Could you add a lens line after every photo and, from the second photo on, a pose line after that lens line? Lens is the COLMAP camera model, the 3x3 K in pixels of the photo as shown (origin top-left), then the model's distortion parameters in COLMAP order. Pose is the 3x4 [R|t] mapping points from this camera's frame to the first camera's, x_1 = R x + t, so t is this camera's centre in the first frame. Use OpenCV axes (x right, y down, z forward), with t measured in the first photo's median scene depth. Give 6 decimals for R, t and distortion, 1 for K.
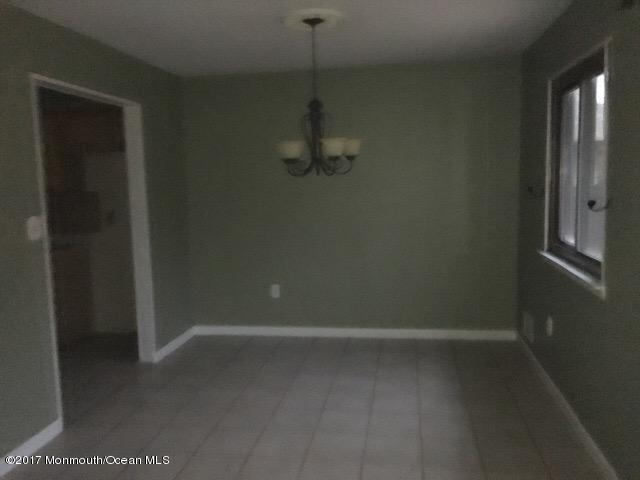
lens RADIAL K [[556.0, 0, 320.0], [0, 556.0, 240.0], [0, 0, 1]] dist [-0.006540, -0.006542]
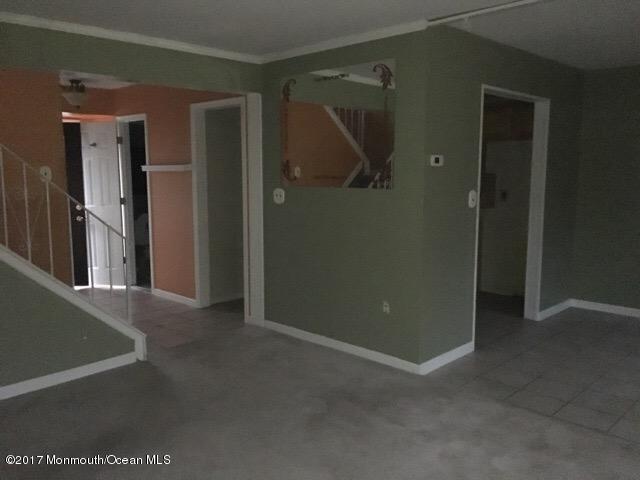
lens RADIAL K [[556.0, 0, 320.0], [0, 556.0, 240.0], [0, 0, 1]] dist [-0.006540, -0.006542]
pose [[0.814663, 0.107016, -0.569975, -0.021309], [-0.089435, 0.994253, 0.058848, 0.022915], [0.572997, 0.003034, 0.819552, -0.235426]]
